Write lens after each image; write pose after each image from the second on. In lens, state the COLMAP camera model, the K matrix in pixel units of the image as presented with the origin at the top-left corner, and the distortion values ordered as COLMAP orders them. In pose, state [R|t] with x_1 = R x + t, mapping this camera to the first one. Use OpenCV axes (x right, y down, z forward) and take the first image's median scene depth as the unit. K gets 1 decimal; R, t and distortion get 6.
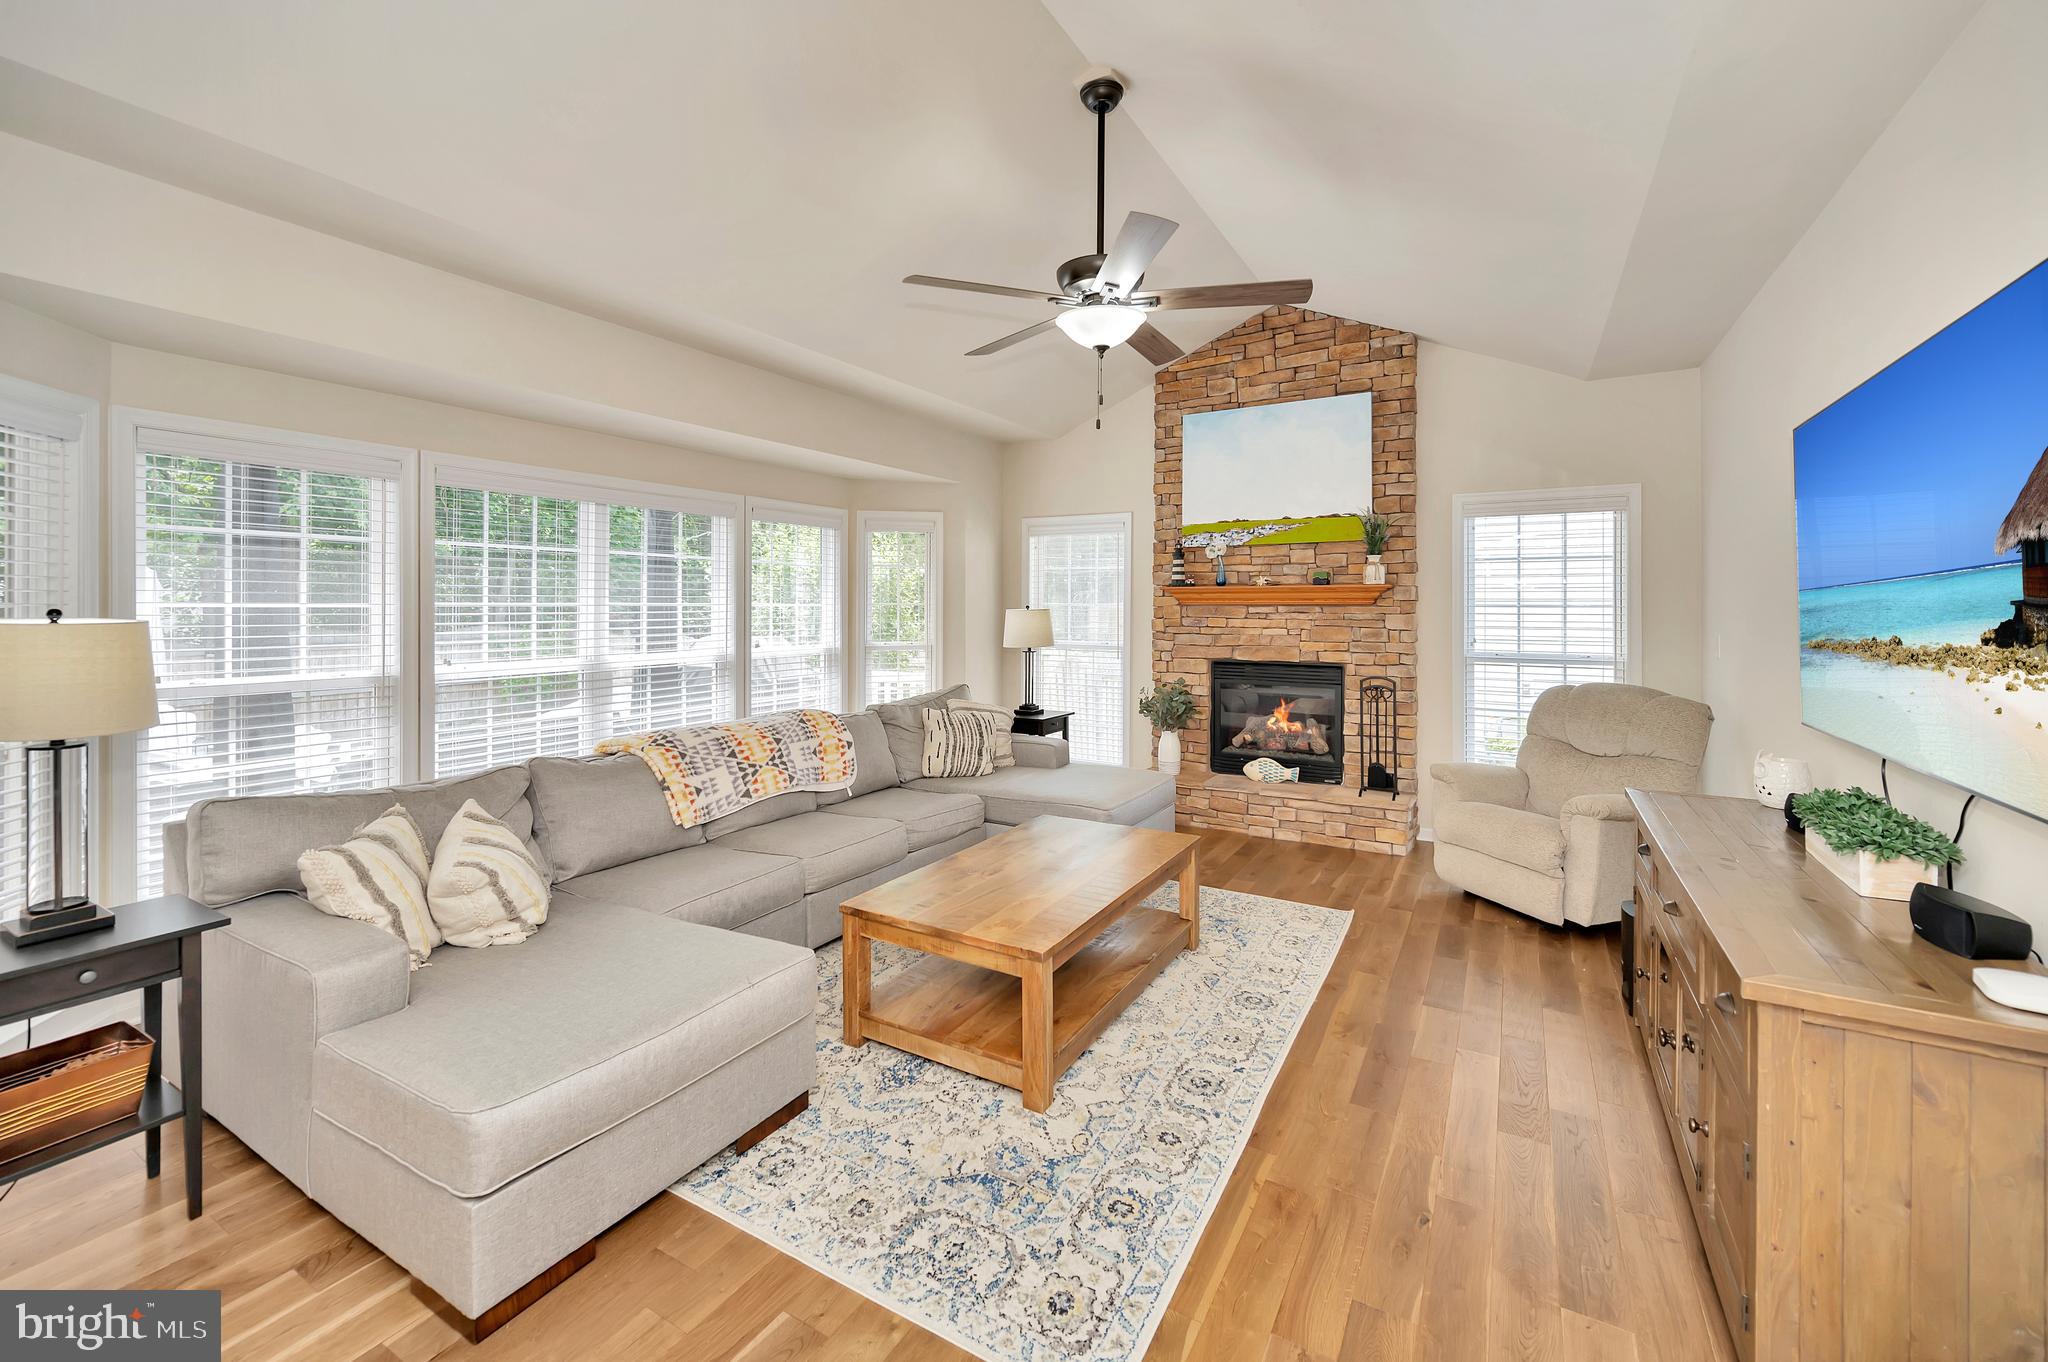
lens RADIAL K [[837.1, 0, 1021.3], [0, 837.1, 607.9], [0, 0, 1]] dist [0.007735, -0.000483]
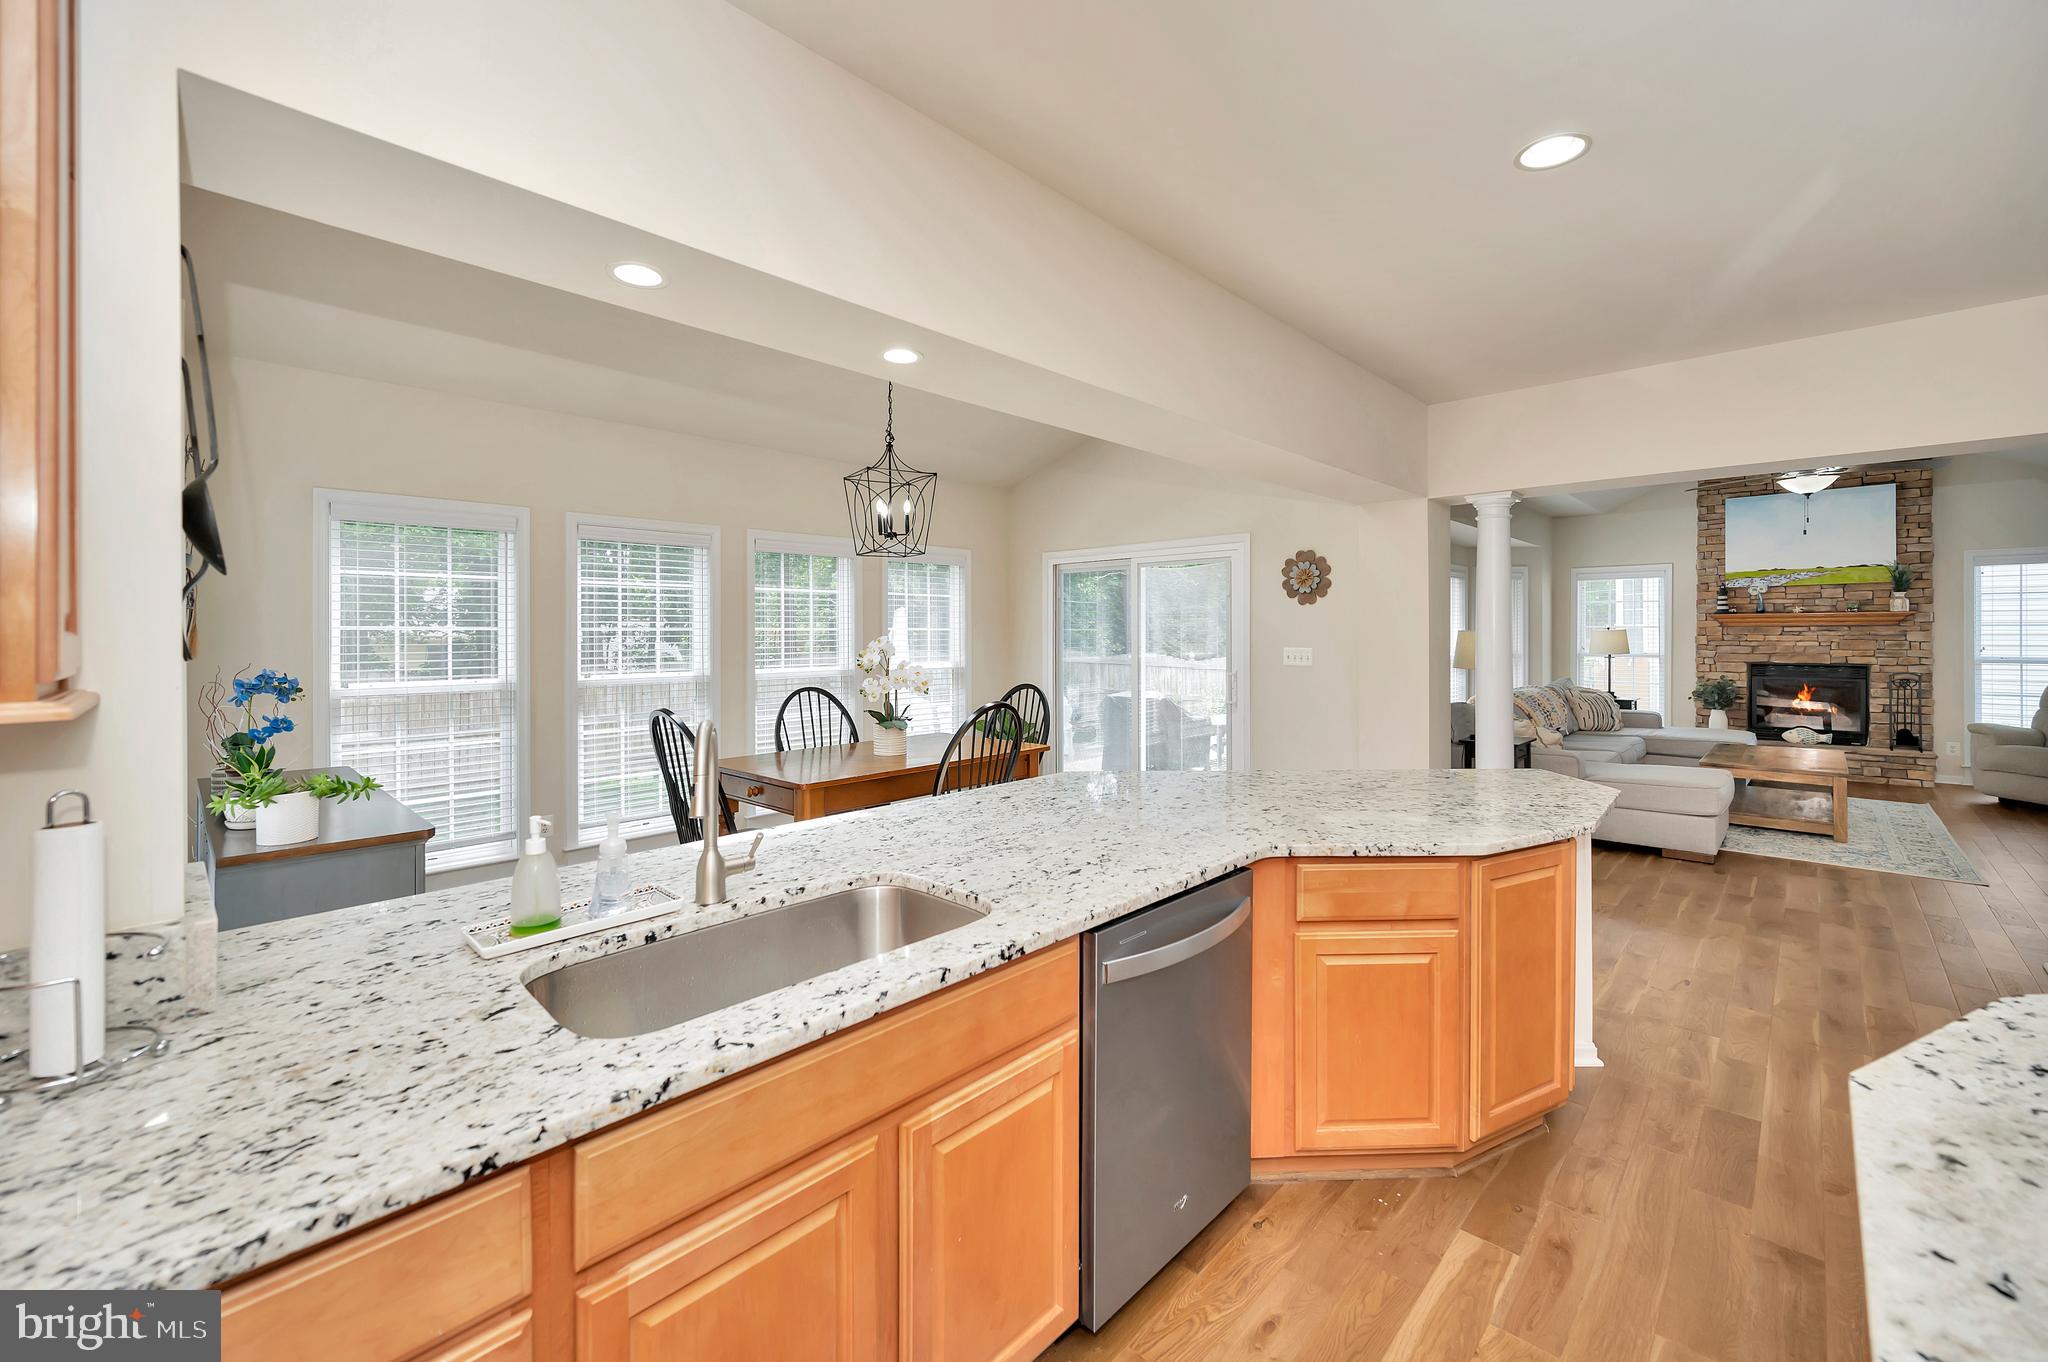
lens RADIAL K [[837.1, 0, 1037.1], [0, 837.1, 633.4], [0, 0, 1]] dist [0.007735, -0.000483]
pose [[0.977225, -0.004730, -0.212154, -0.730993], [0.004722, 0.999989, -0.000548, 0.004646], [0.212154, -0.000466, 0.977236, -0.765413]]
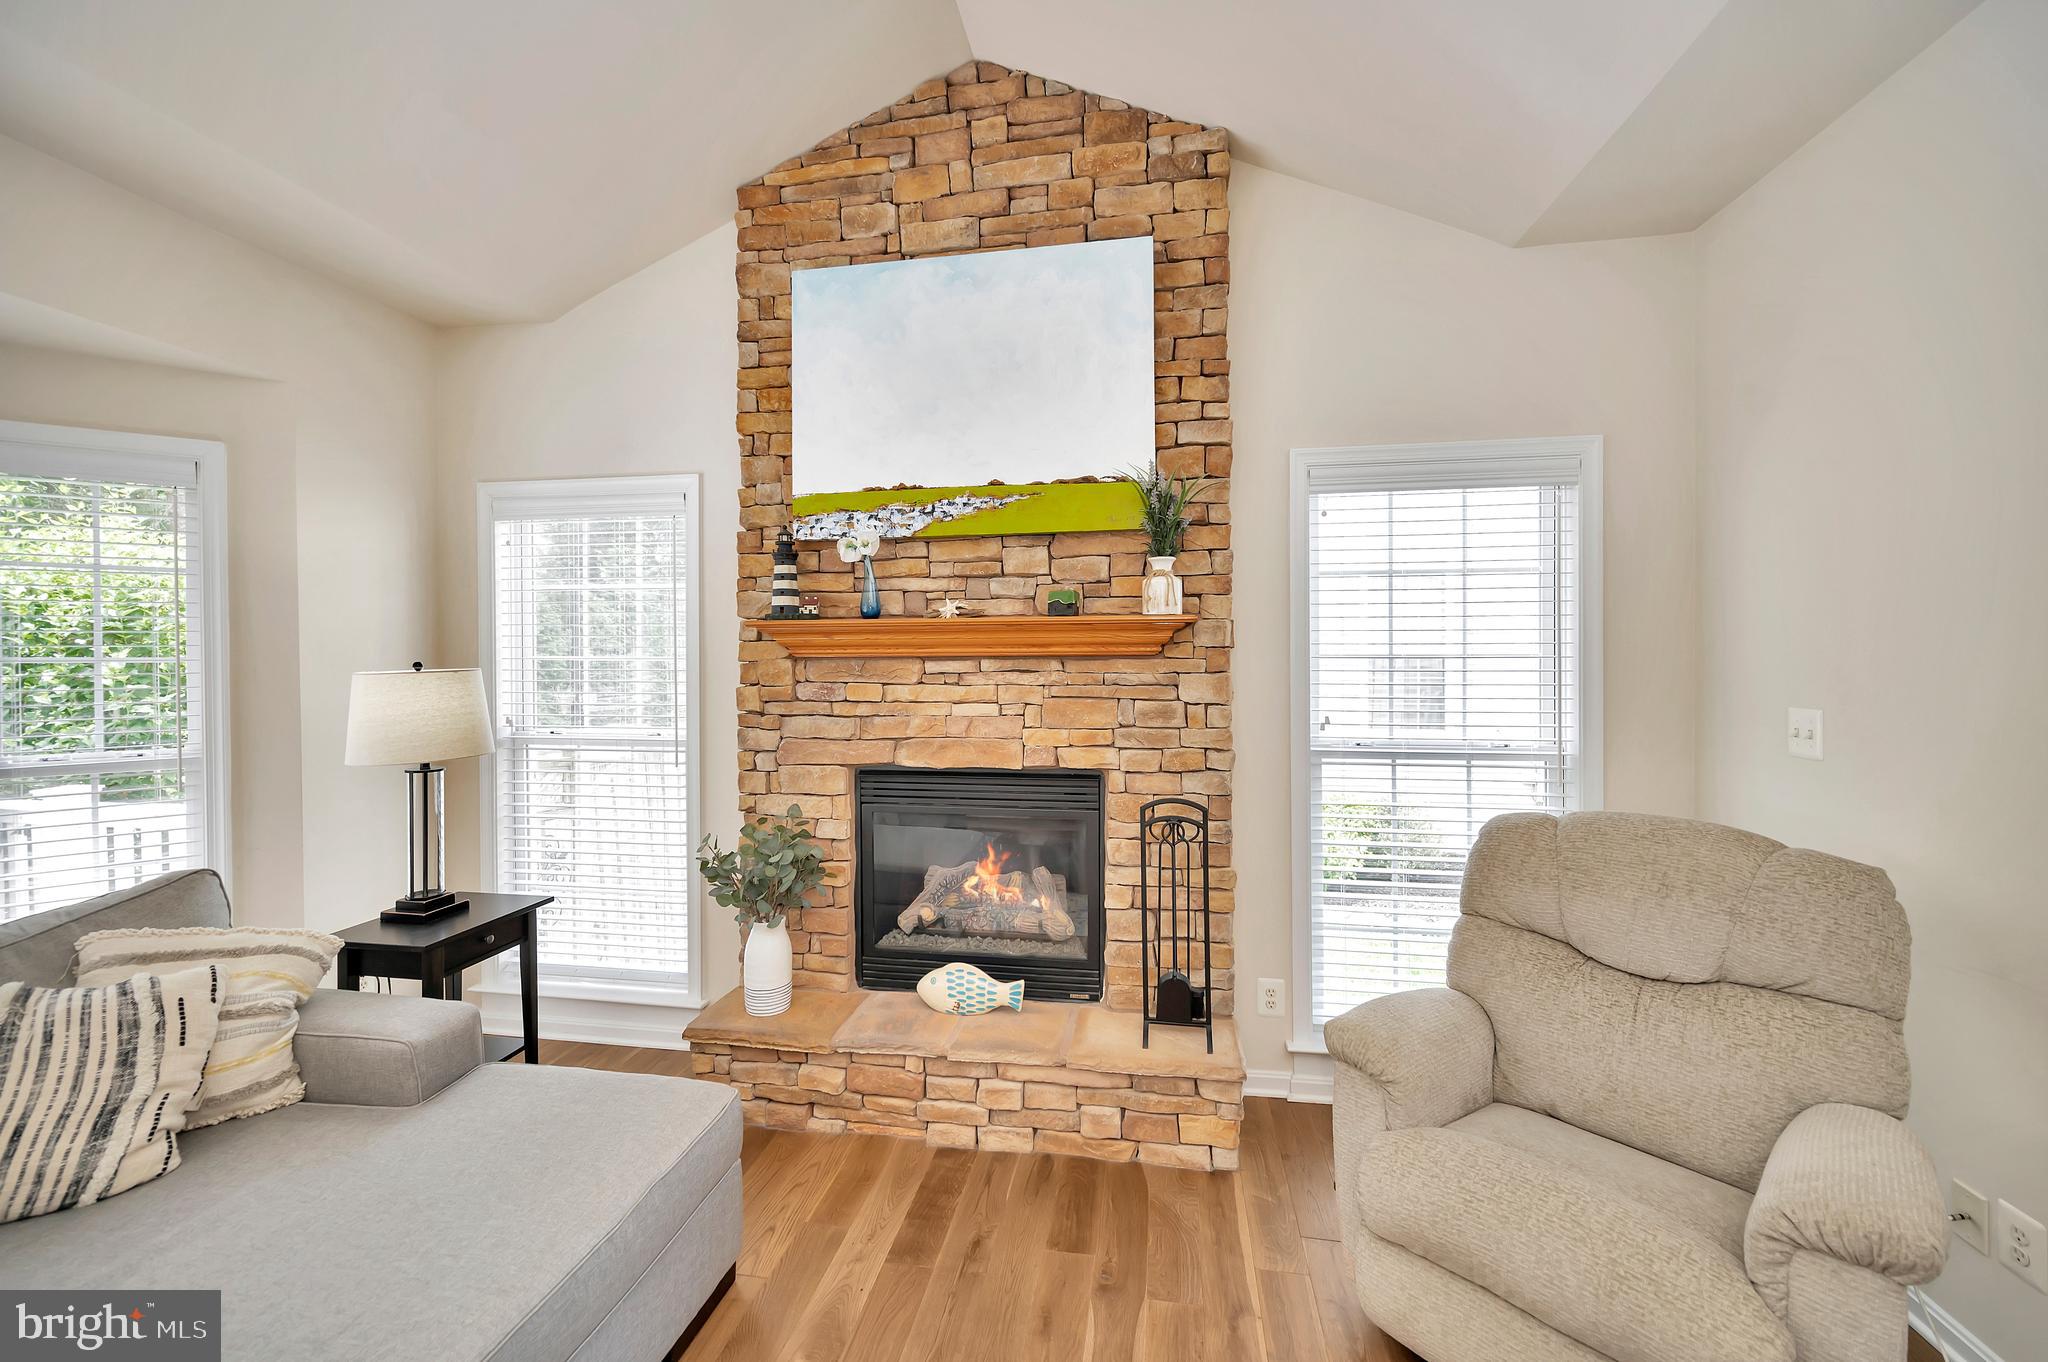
lens RADIAL K [[837.1, 0, 1021.4], [0, 837.1, 661.5], [0, 0, 1]] dist [0.007735, -0.000483]
pose [[0.936903, -0.009667, 0.349455, 0.155154], [0.008354, 0.999951, 0.005263, -0.003221], [-0.349489, -0.002011, 0.936938, 0.526974]]
